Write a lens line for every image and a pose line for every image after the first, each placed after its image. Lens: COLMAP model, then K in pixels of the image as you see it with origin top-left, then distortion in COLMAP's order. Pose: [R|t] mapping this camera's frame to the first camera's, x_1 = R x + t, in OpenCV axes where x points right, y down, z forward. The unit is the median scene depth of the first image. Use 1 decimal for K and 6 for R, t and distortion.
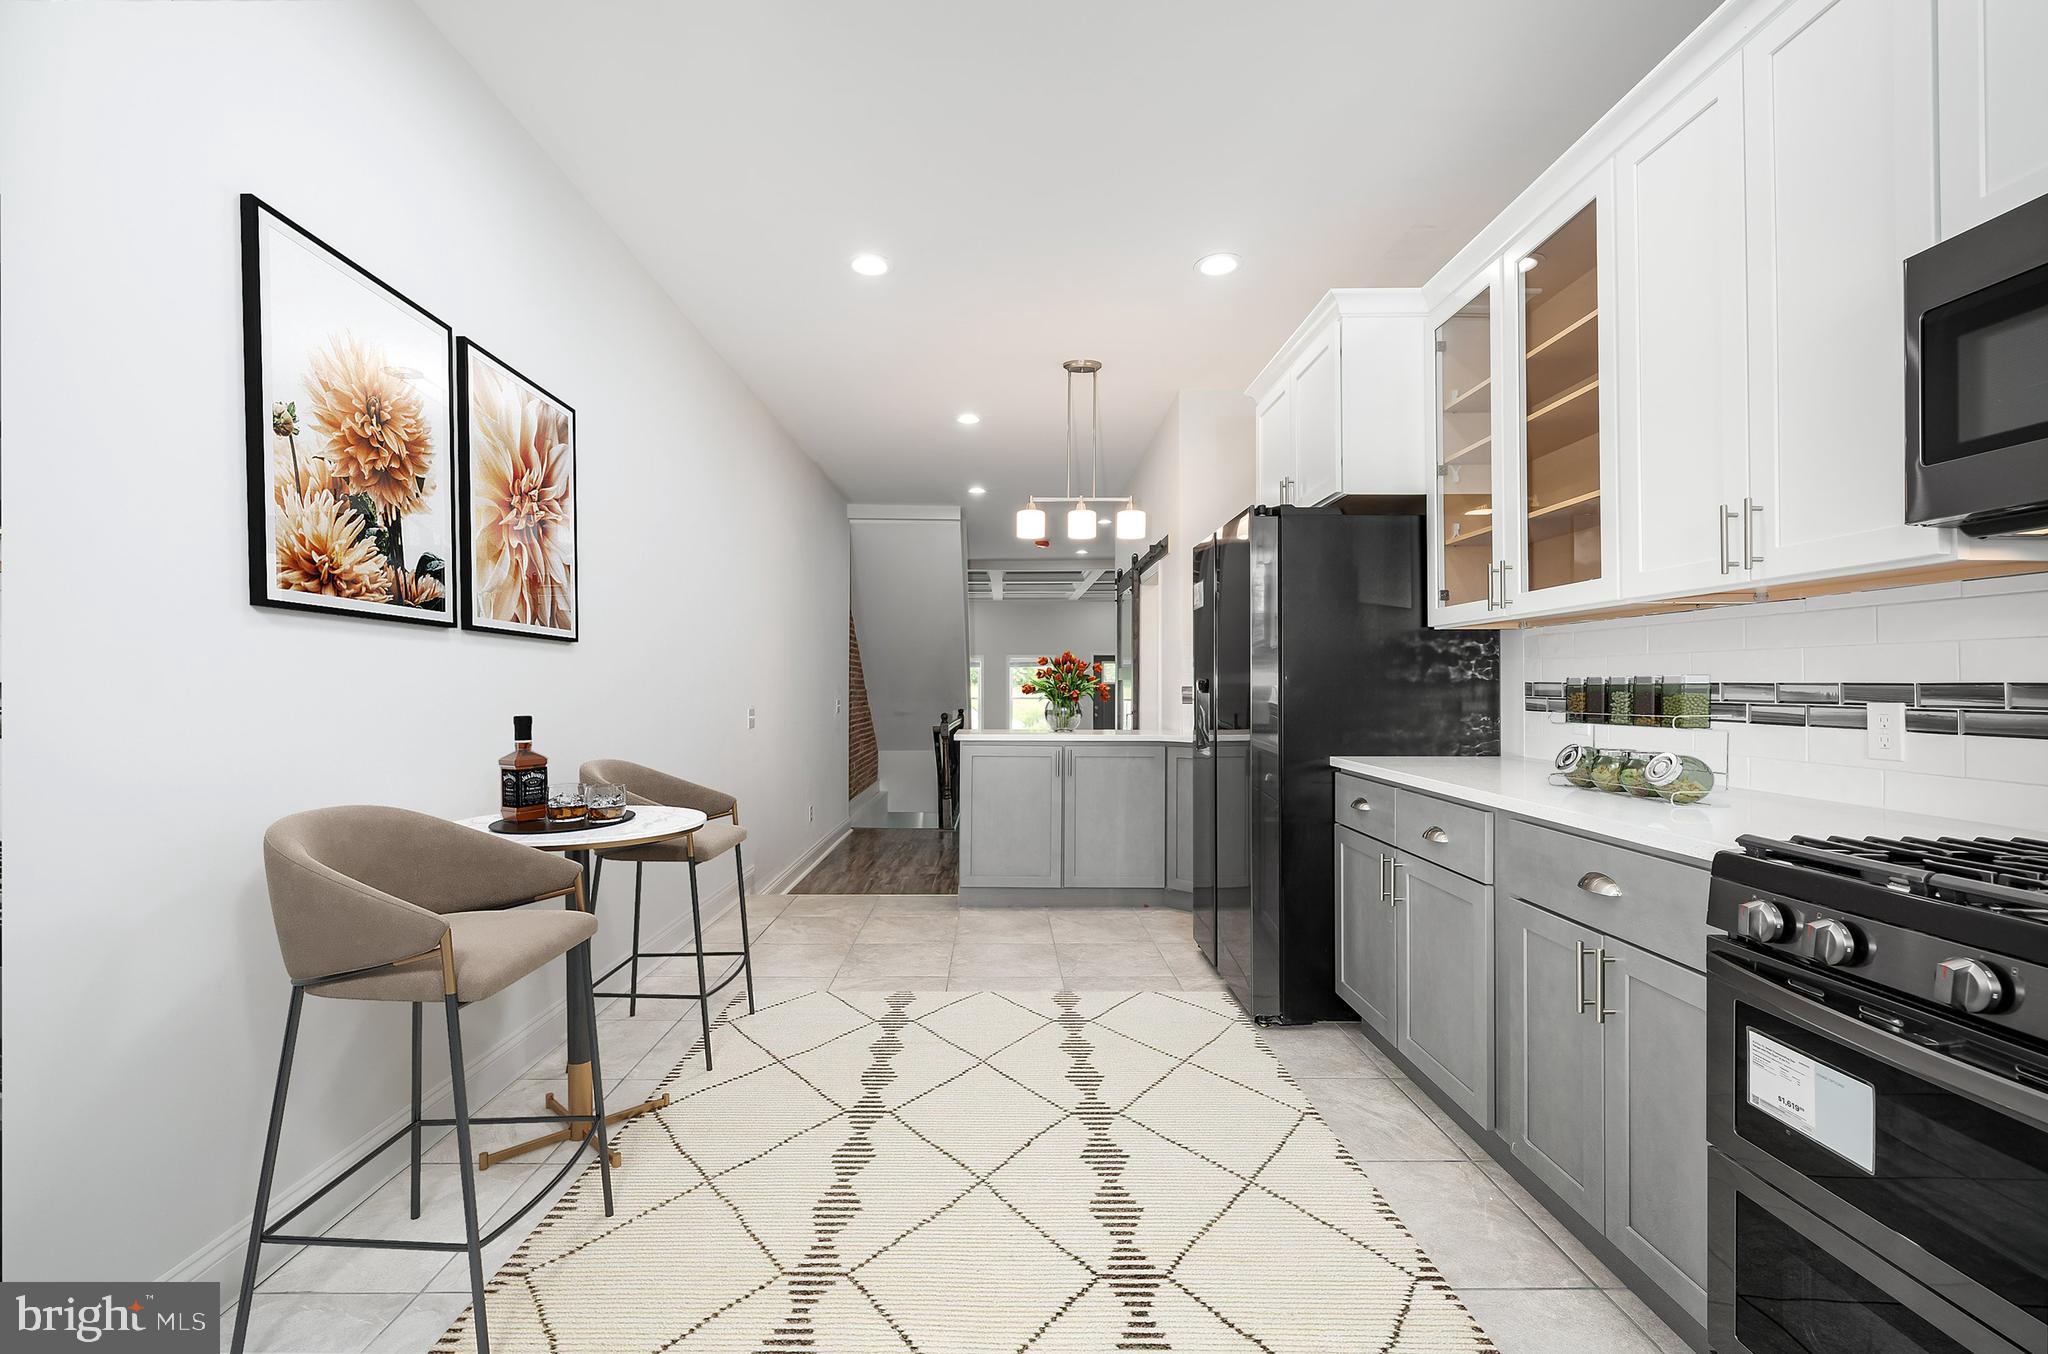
lens RADIAL K [[906.7, 0, 1013.9], [0, 906.7, 678.7], [0, 0, 1]] dist [0.004227, 0.000217]
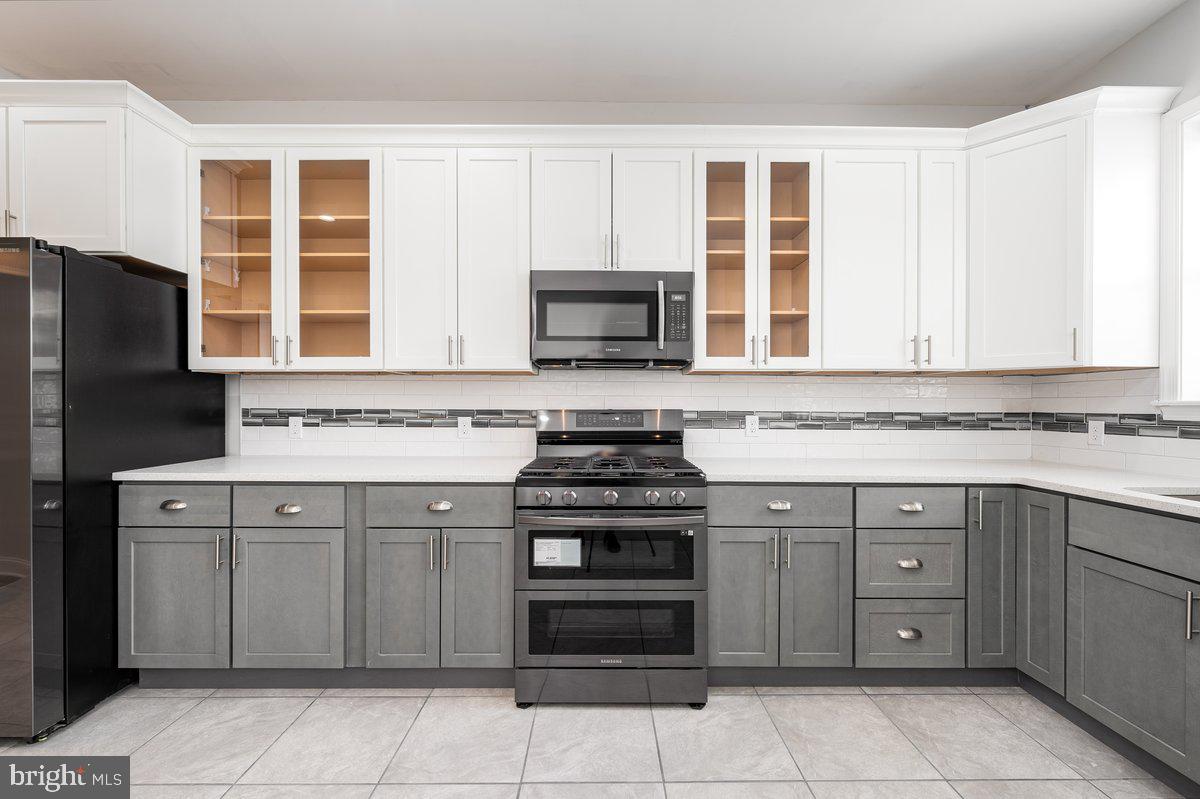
lens RADIAL K [[490.2, 0, 595.5], [0, 490.2, 403.3], [0, 0, 1]] dist [-0.001138, 0.001138]
pose [[-0.009582, -0.000974, 0.999954, -0.420385], [-0.008911, 0.999960, 0.000889, -0.015711], [-0.999914, -0.008902, -0.009591, 0.525123]]
